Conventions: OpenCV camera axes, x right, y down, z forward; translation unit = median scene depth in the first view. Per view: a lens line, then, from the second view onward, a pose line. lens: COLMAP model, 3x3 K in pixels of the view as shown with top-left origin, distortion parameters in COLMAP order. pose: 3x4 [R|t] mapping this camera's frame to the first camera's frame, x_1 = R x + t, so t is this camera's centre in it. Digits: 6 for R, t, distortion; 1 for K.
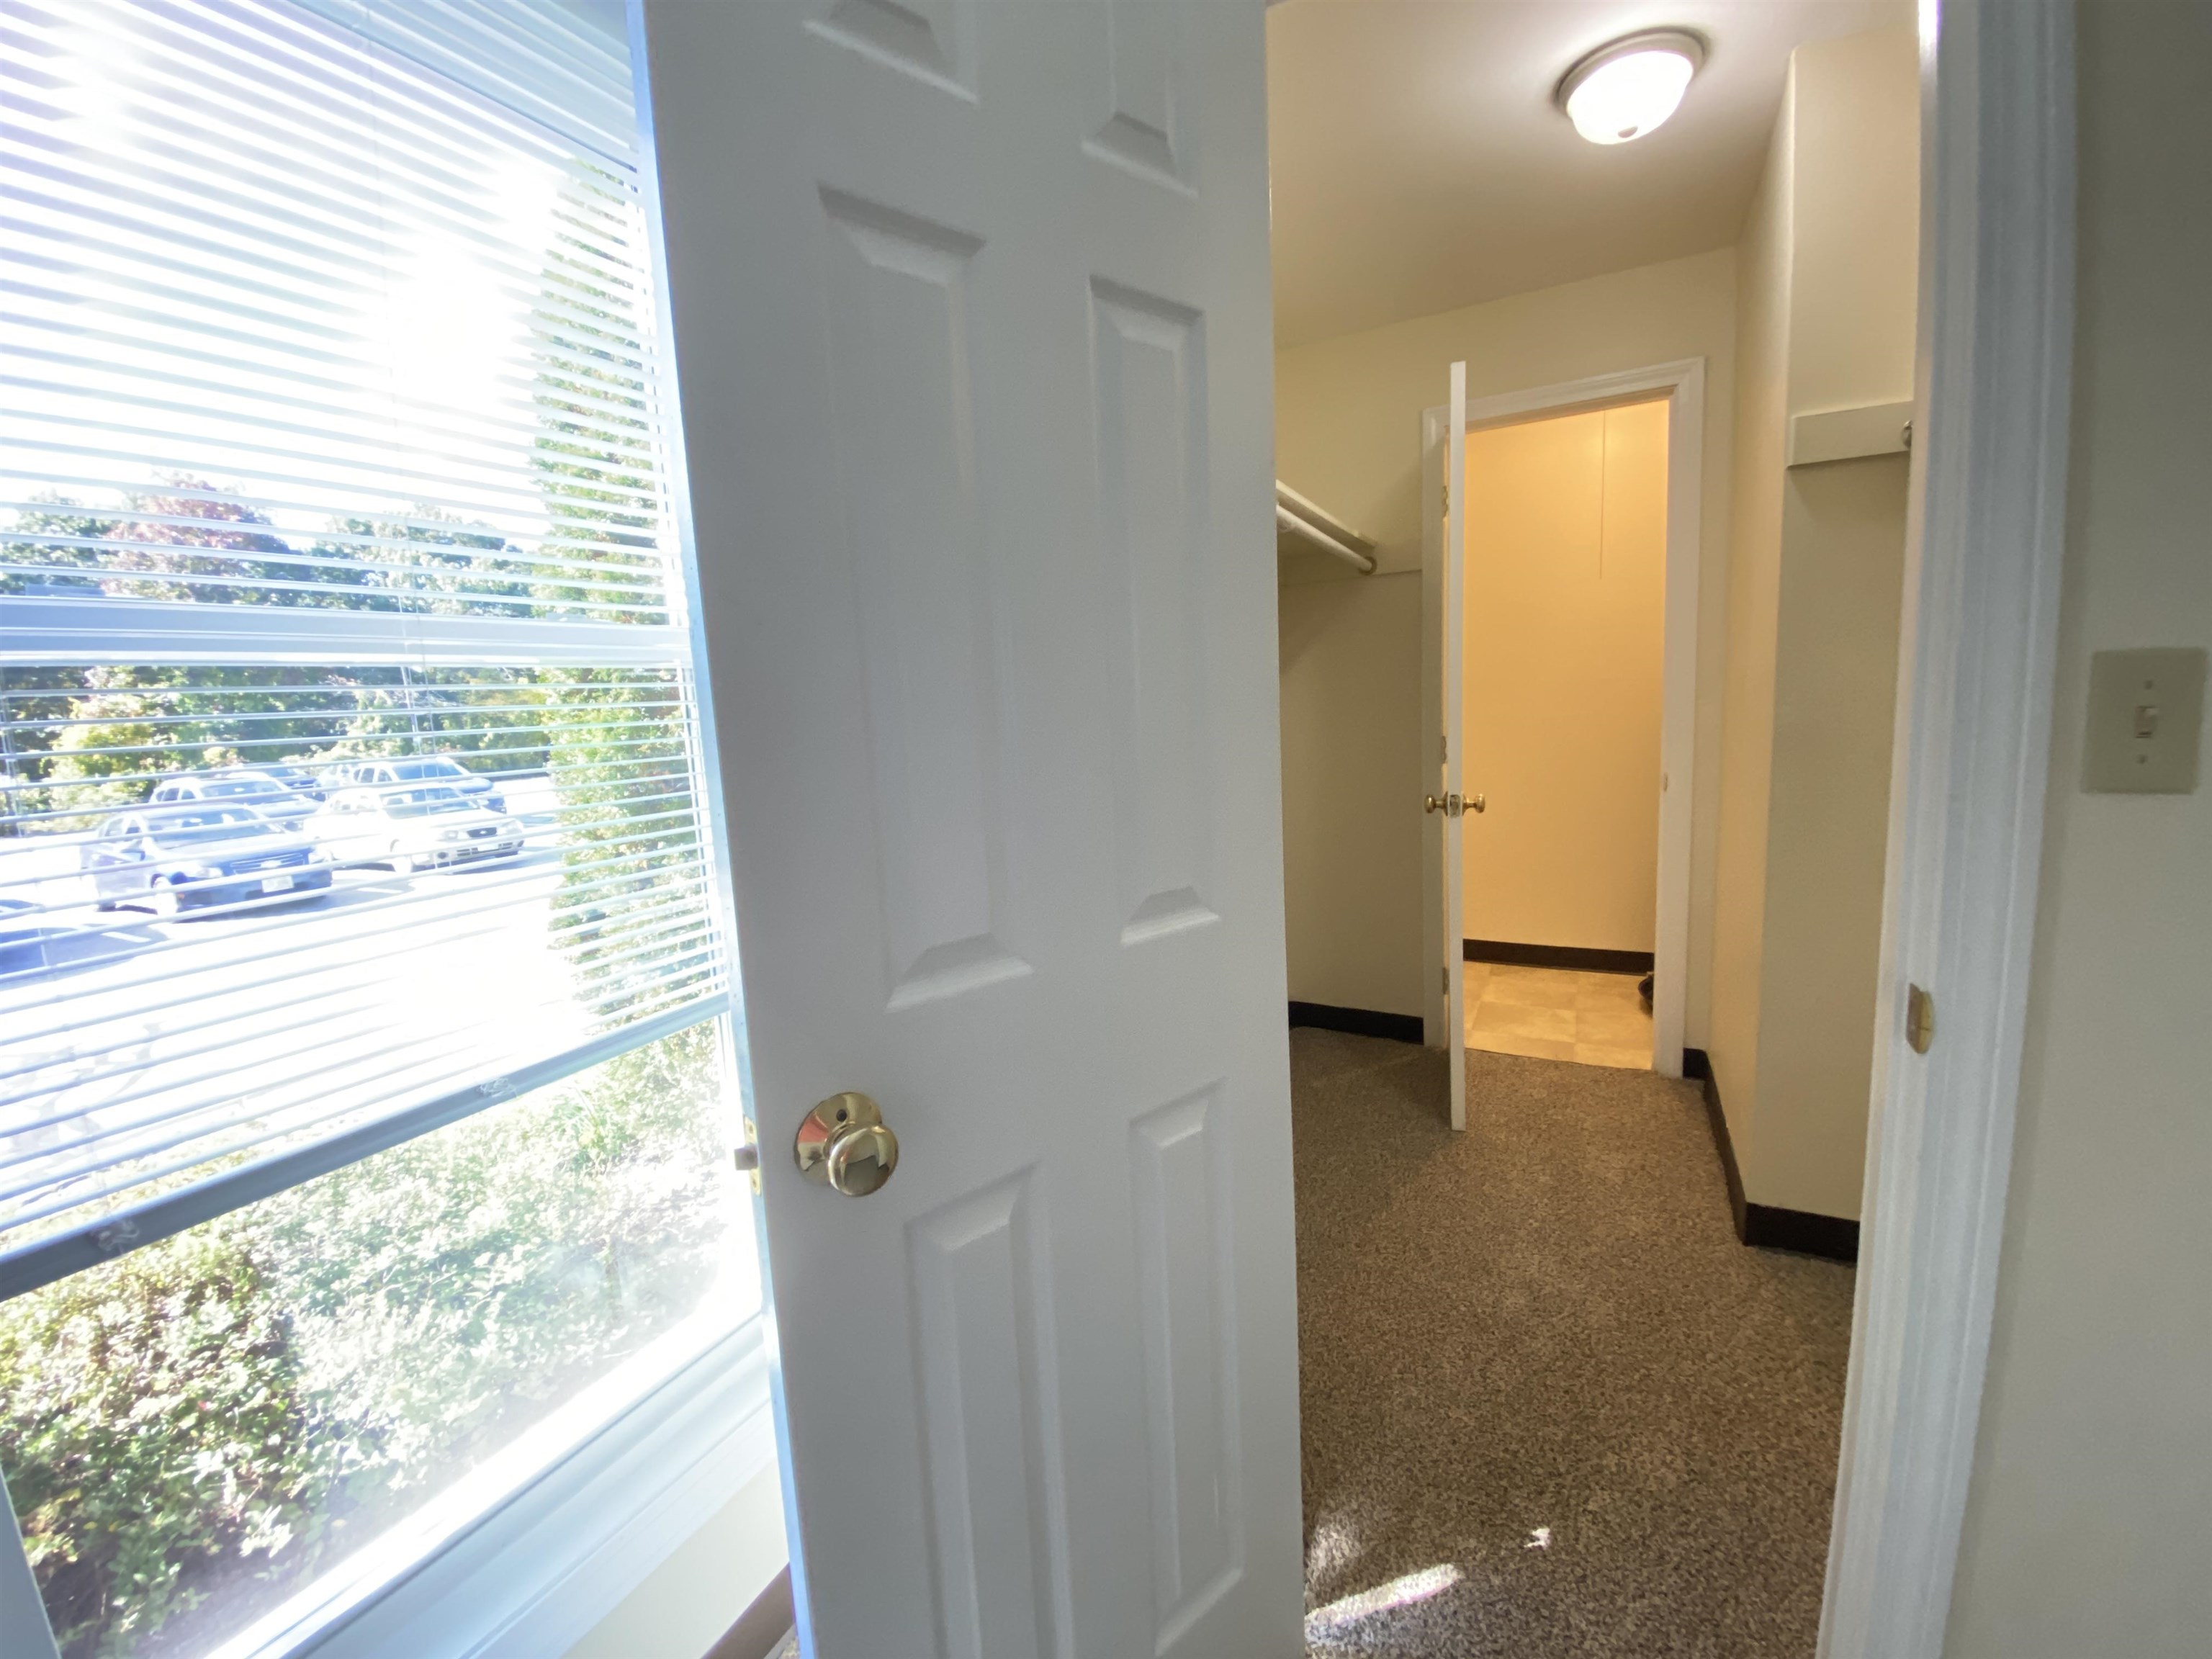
lens RADIAL K [[896.1, 0, 1094.1], [0, 896.1, 813.4], [0, 0, 1]] dist [0.021758, -0.021518]
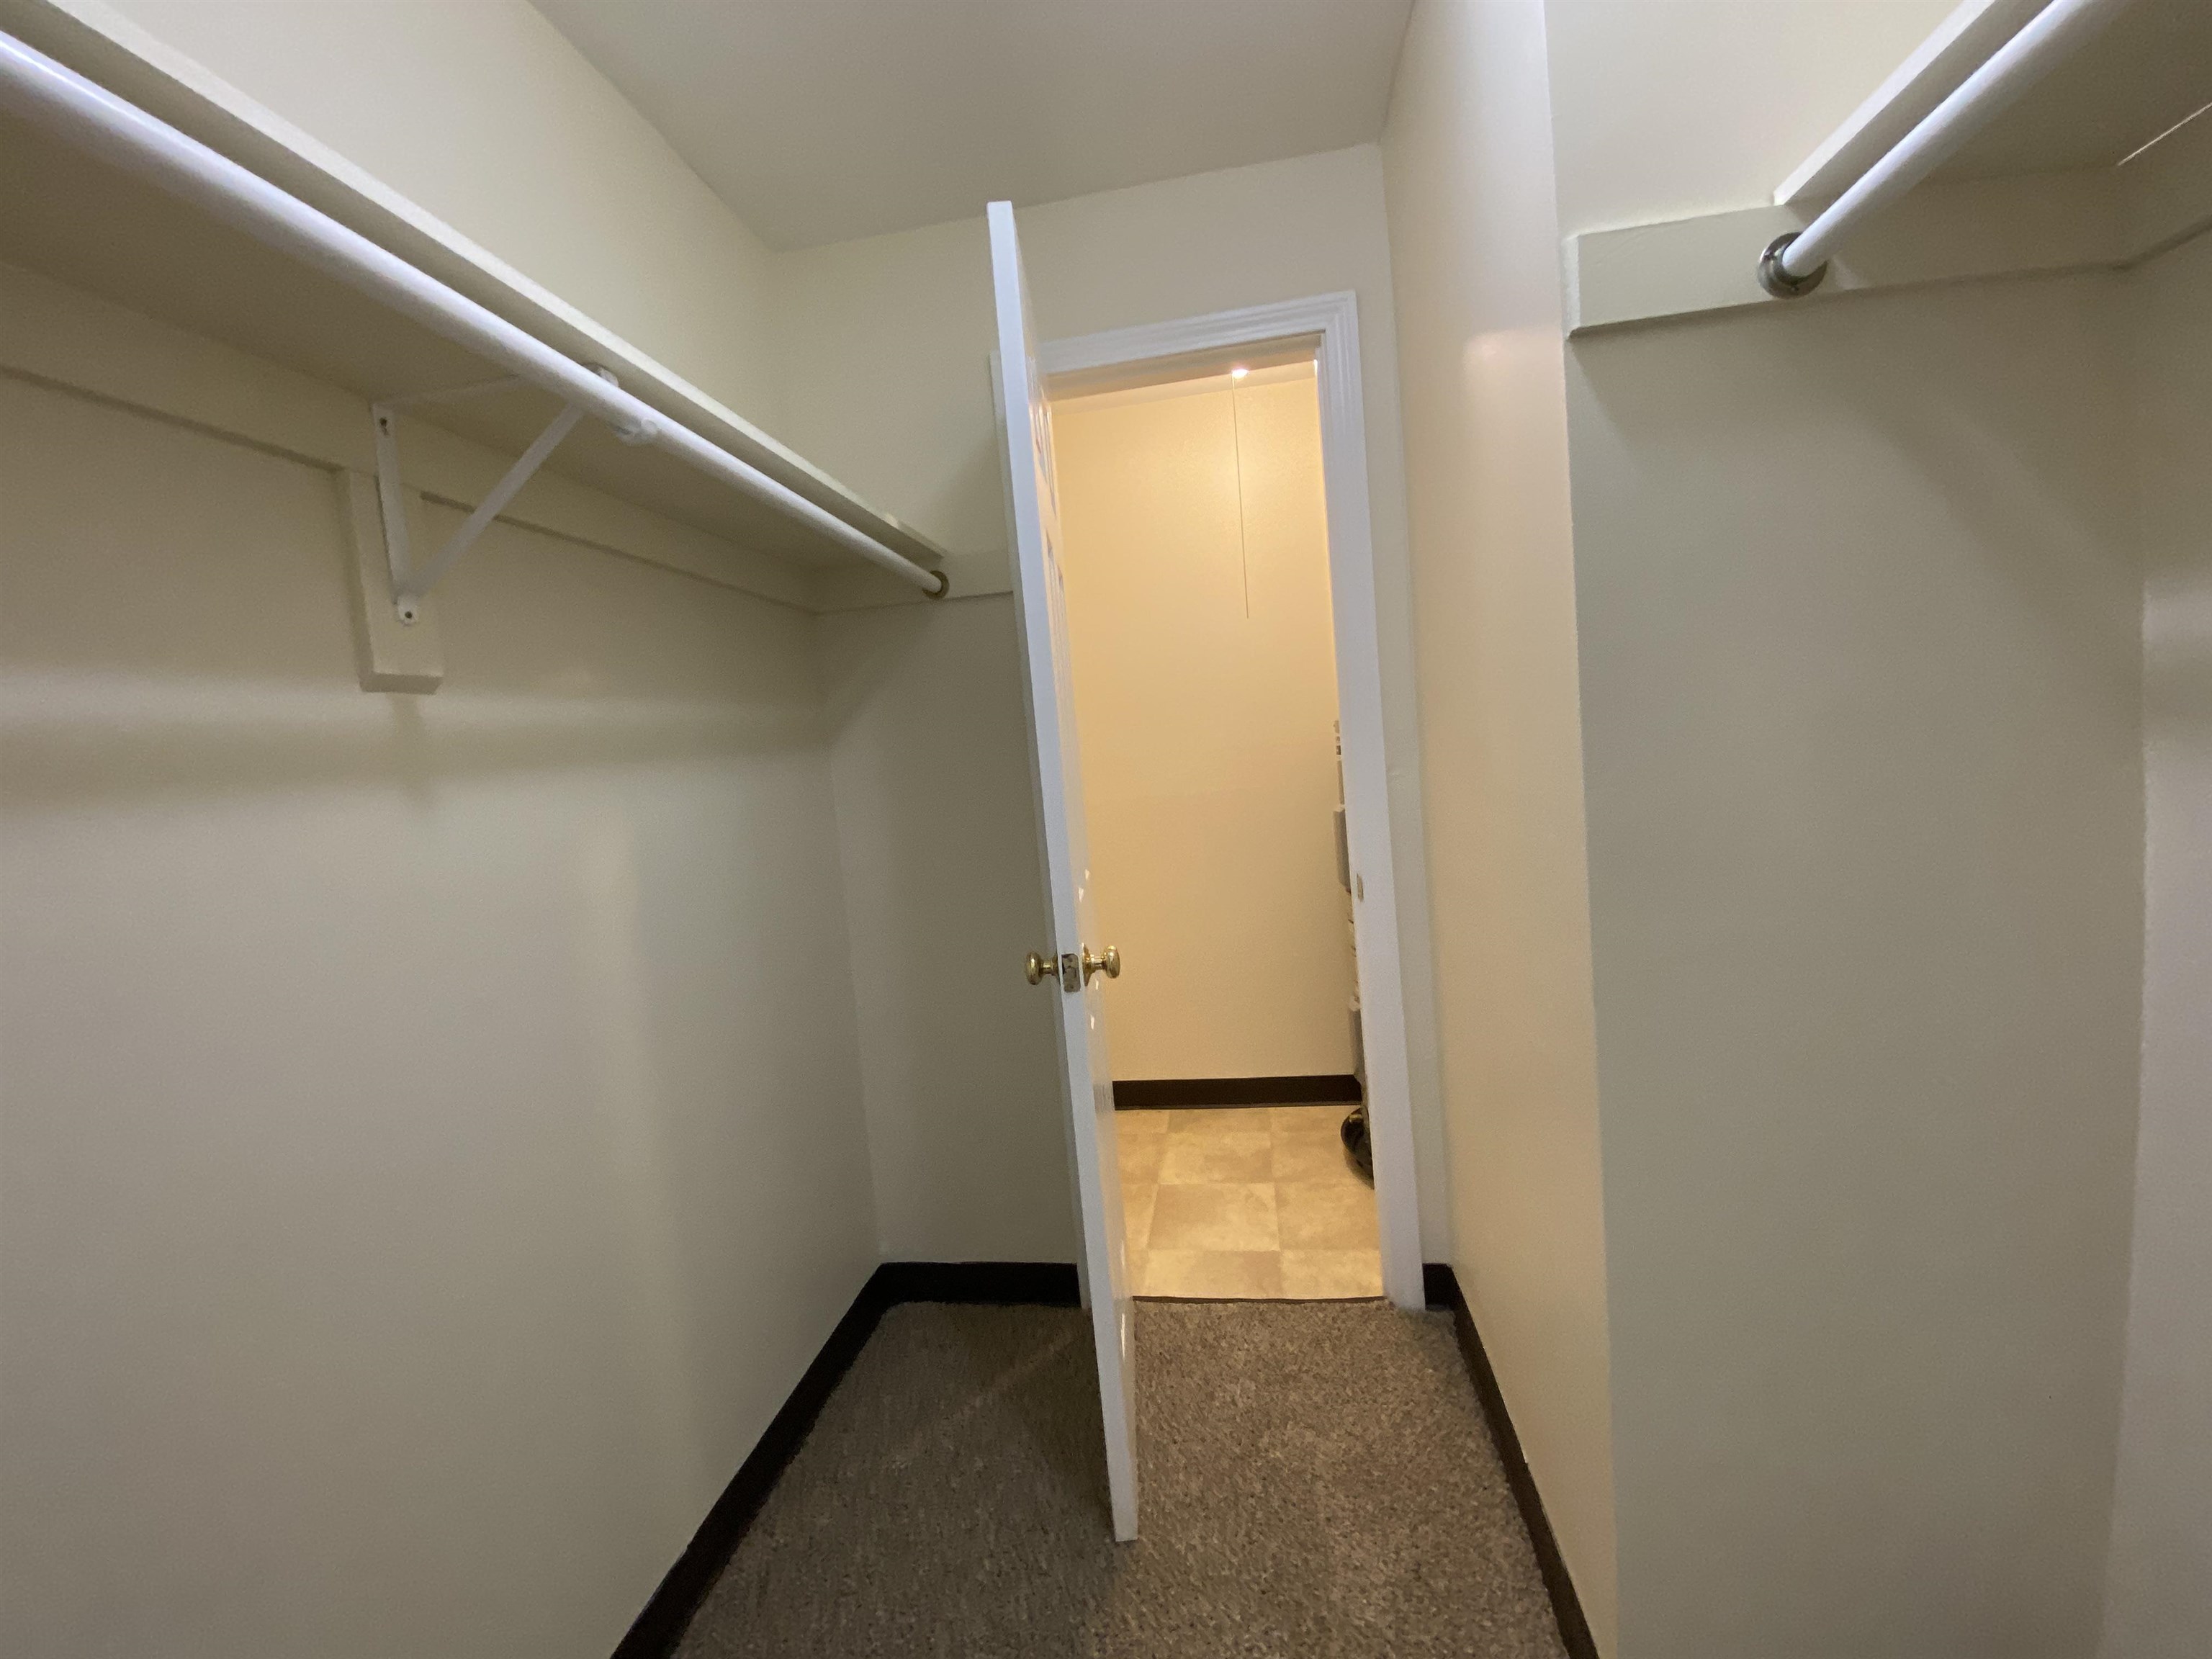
lens RADIAL K [[896.1, 0, 1094.1], [0, 896.1, 813.4], [0, 0, 1]] dist [0.021758, -0.021518]
pose [[0.942531, -0.056111, 0.329372, 0.197869], [0.082446, 0.994373, -0.066528, -0.059723], [-0.323786, 0.089860, 0.941854, 0.379702]]
